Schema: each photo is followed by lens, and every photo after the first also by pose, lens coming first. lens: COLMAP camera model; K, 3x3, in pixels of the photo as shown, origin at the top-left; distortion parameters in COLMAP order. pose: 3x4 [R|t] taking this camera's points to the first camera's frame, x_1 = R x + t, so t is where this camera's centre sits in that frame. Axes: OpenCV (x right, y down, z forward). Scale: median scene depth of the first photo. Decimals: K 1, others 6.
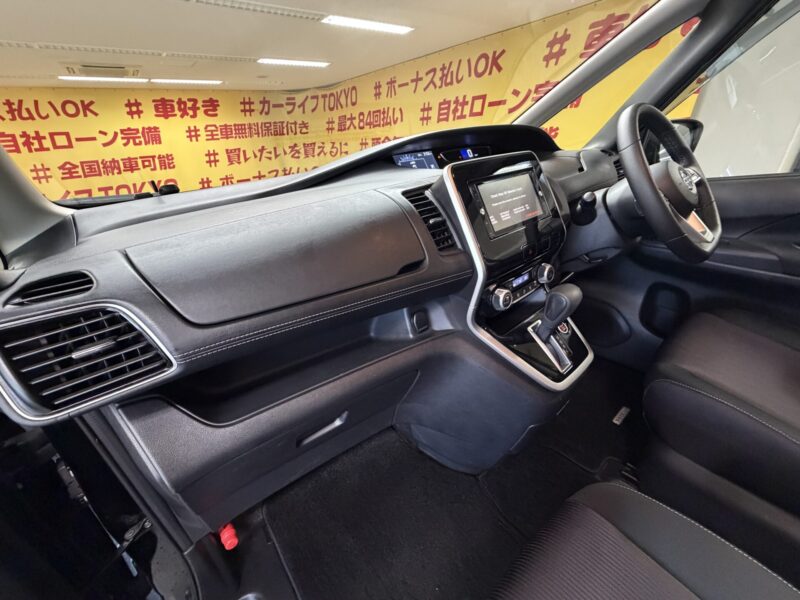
lens RADIAL K [[321.2, 0, 400.0], [0, 321.2, 300.0], [0, 0, 1]] dist [-0.001808, -0.000400]
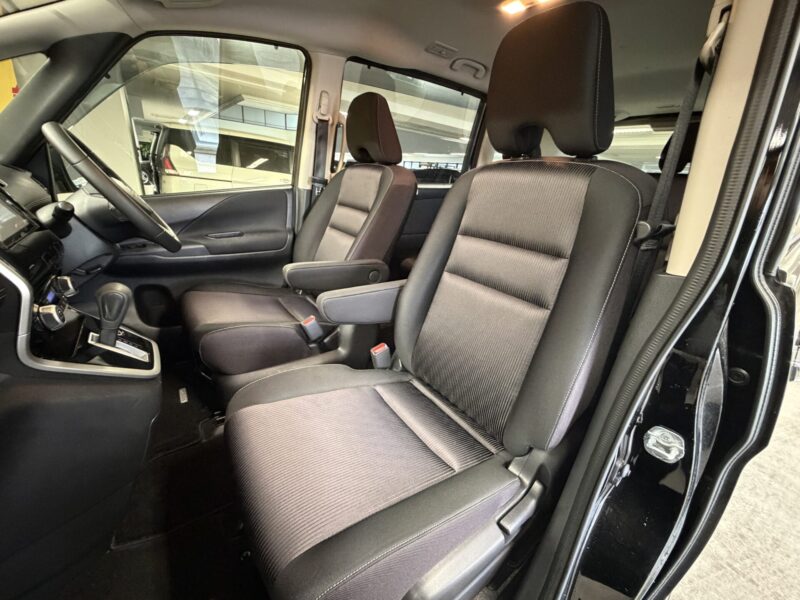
lens RADIAL K [[321.2, 0, 400.0], [0, 321.2, 300.0], [0, 0, 1]] dist [-0.001808, -0.000400]
pose [[0.044615, -0.289629, 0.956099, -0.365419], [0.378846, 0.890470, 0.252069, 0.075300], [-0.924384, 0.350968, 0.149453, -0.020971]]
